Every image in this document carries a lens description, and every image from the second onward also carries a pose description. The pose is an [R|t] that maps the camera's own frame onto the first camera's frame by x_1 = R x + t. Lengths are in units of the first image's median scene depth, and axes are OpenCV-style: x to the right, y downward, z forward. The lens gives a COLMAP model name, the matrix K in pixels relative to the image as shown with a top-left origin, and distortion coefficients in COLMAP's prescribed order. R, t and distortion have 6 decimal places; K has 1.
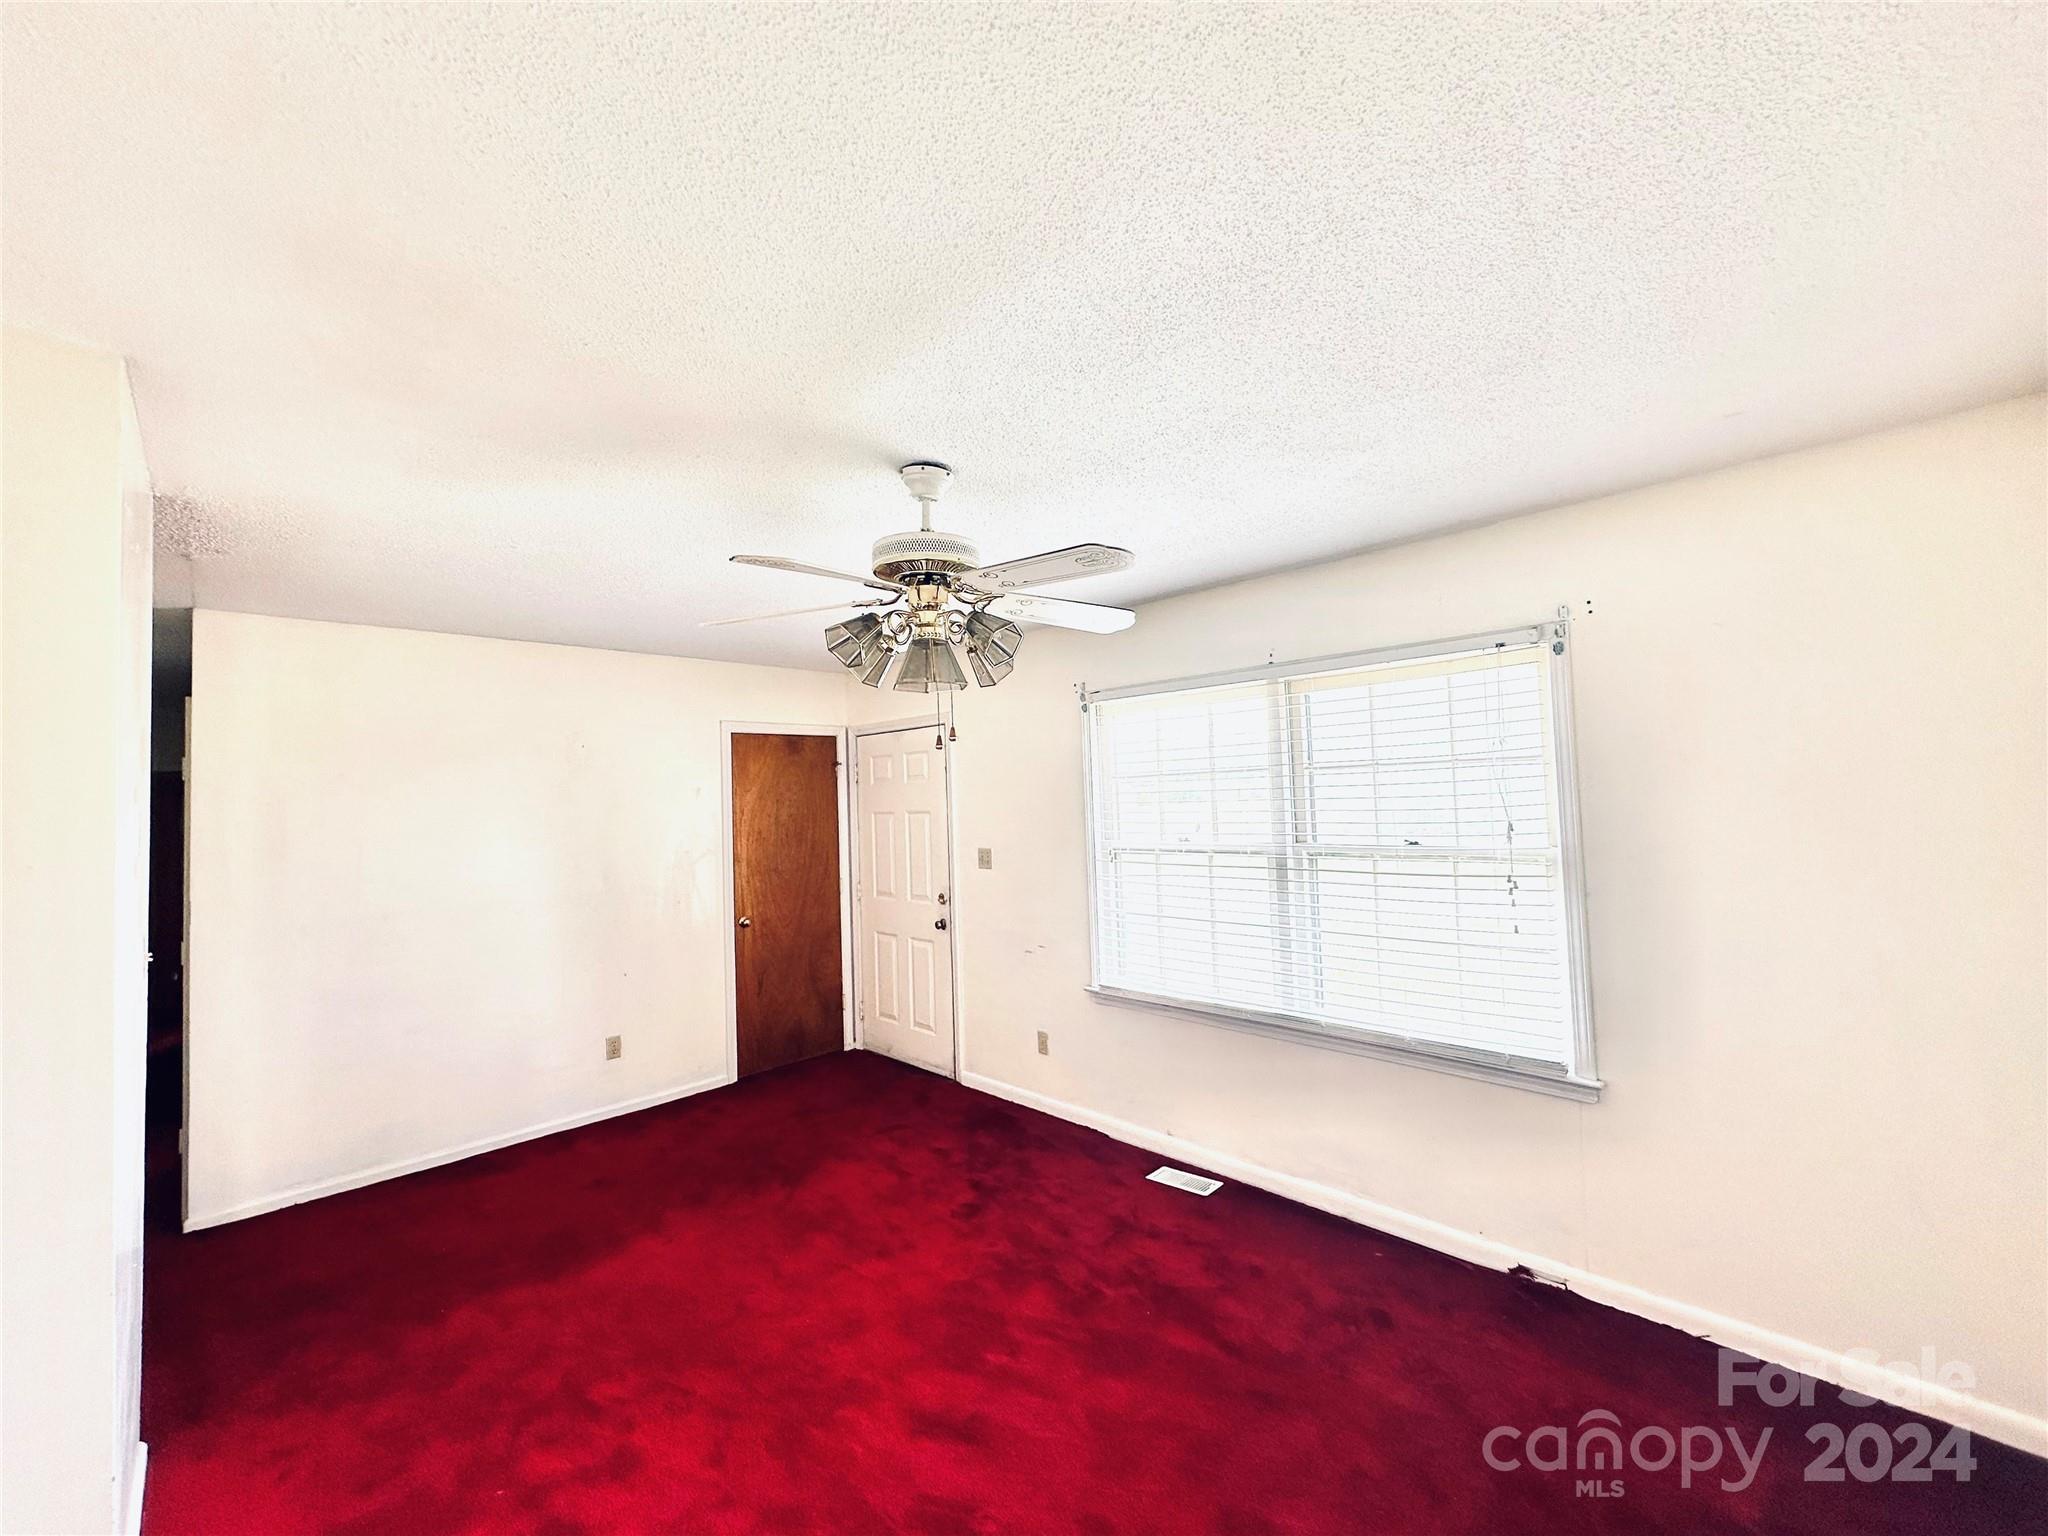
lens RADIAL K [[803.5, 0, 1024.0], [0, 803.5, 768.0], [0, 0, 1]] dist [-0.000720, 0.000000]
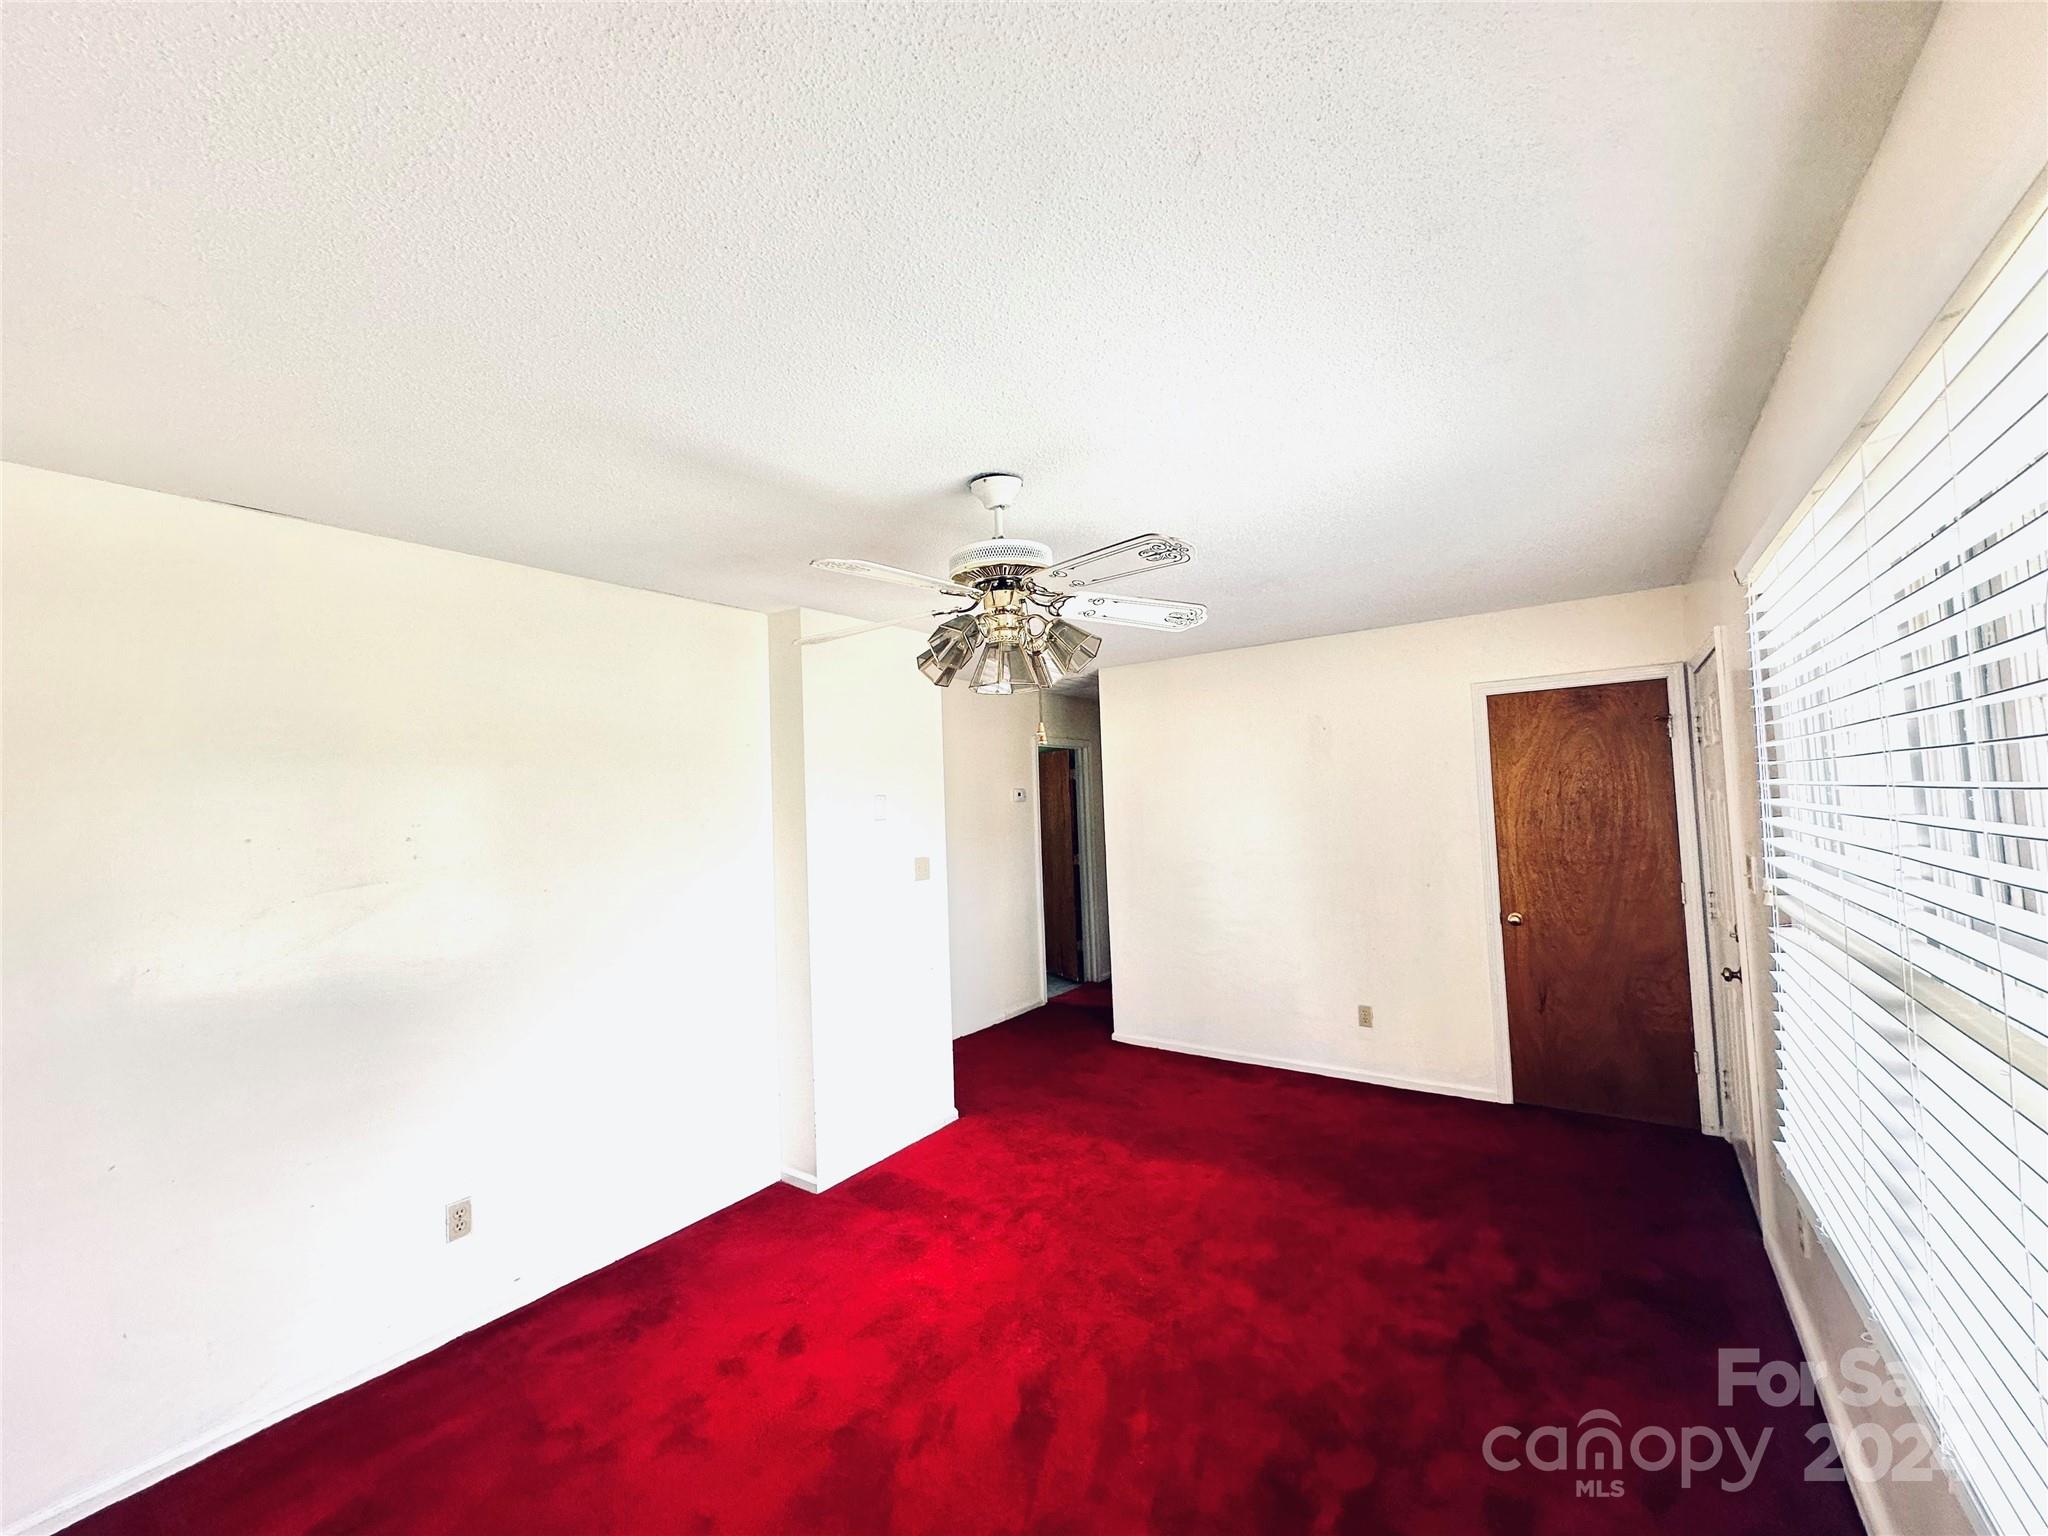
lens RADIAL K [[803.5, 0, 1024.0], [0, 803.5, 768.0], [0, 0, 1]] dist [-0.000720, 0.000000]
pose [[0.179455, -0.020632, -0.983550, 0.434714], [0.068967, 0.997584, -0.008343, 0.006959], [0.981346, -0.066336, 0.180444, 0.400385]]
